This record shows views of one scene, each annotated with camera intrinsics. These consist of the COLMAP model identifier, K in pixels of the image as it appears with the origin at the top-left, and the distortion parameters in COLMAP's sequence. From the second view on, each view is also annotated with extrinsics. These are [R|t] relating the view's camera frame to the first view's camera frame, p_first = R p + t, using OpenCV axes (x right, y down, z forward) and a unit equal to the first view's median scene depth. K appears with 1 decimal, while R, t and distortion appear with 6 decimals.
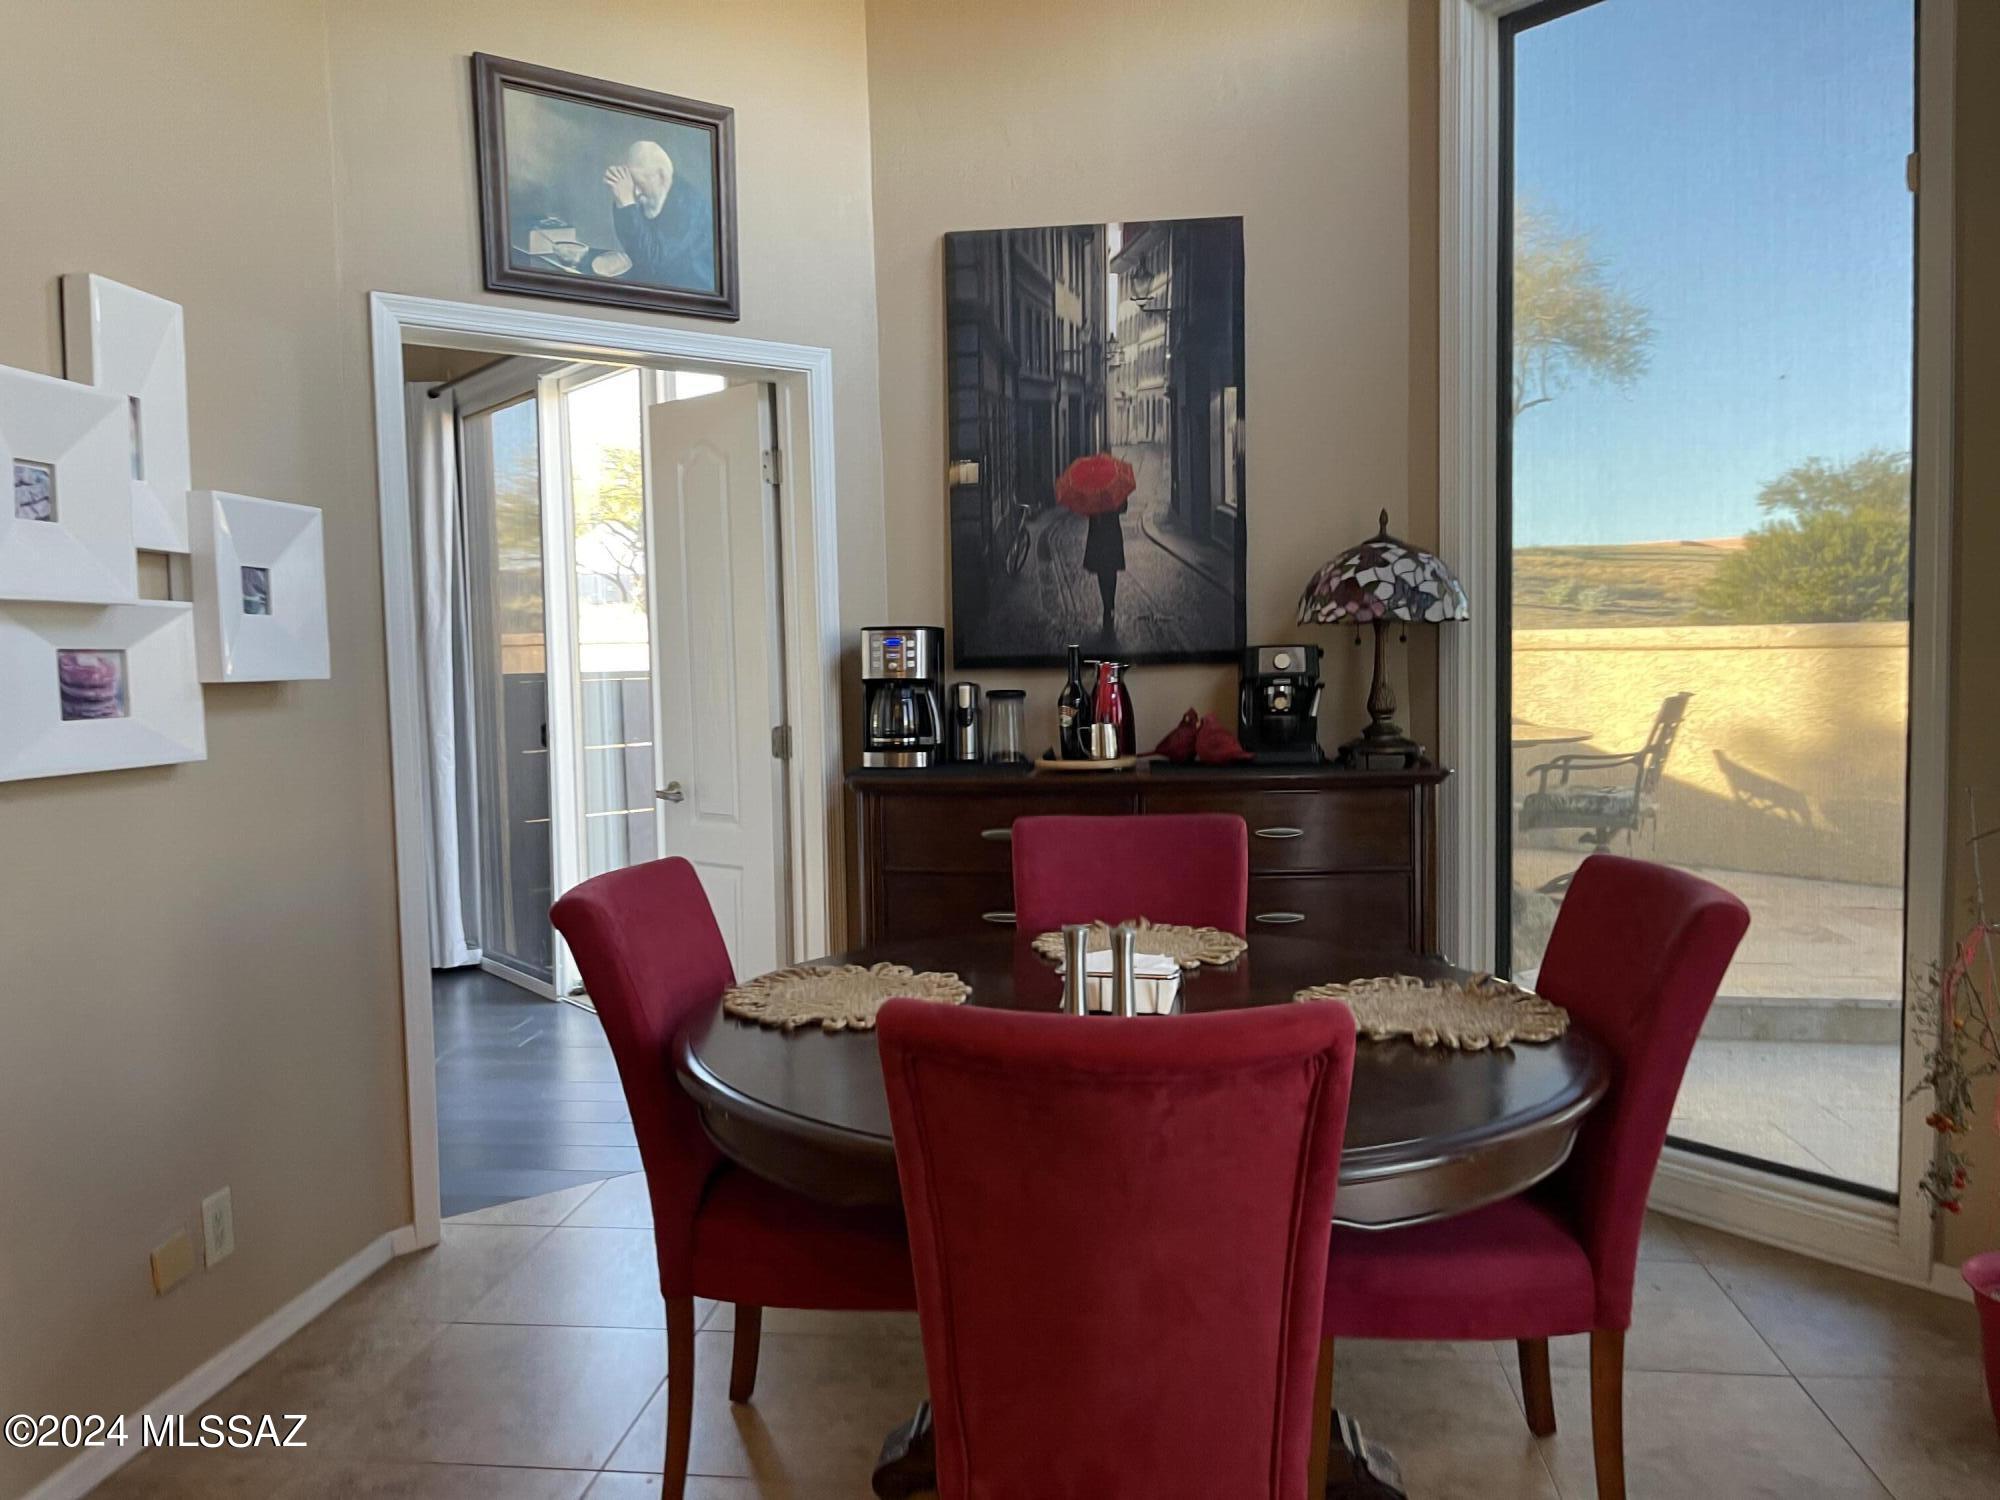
lens RADIAL K [[1509.1, 0, 993.3], [0, 1509.1, 758.4], [0, 0, 1]] dist [0.053300, -0.055290]
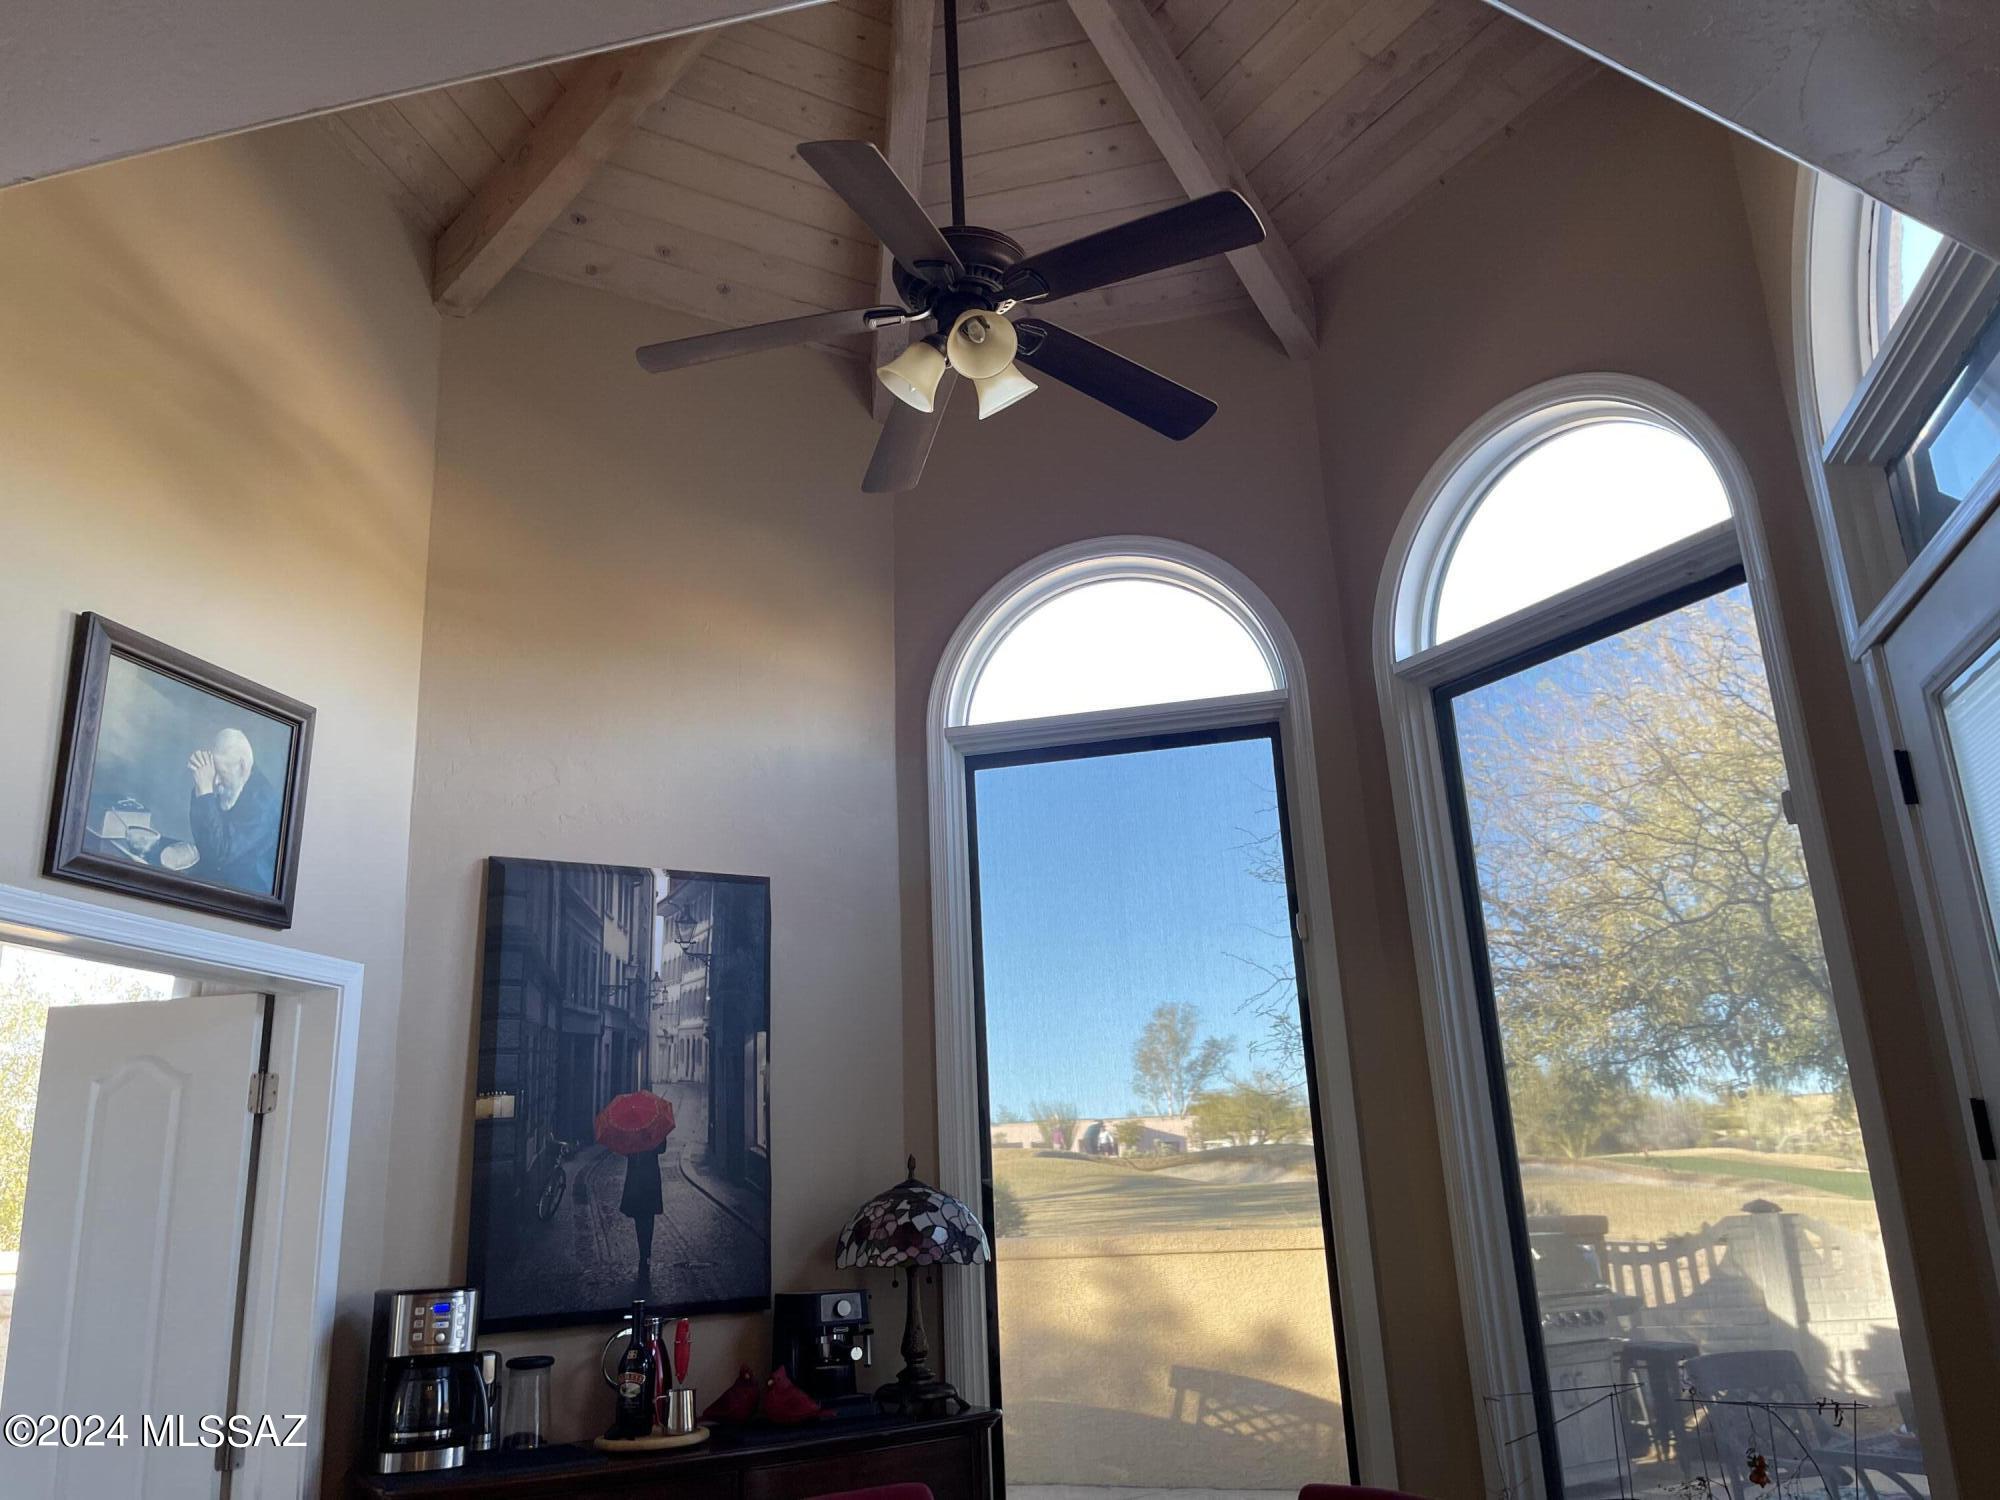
lens RADIAL K [[1509.1, 0, 992.7], [0, 1509.1, 751.1], [0, 0, 1]] dist [0.053300, -0.055290]
pose [[0.783380, 0.168765, 0.598192, -0.380820], [0.068960, 0.932889, -0.353500, -0.043312], [-0.617706, 0.318176, 0.719169, 0.079770]]
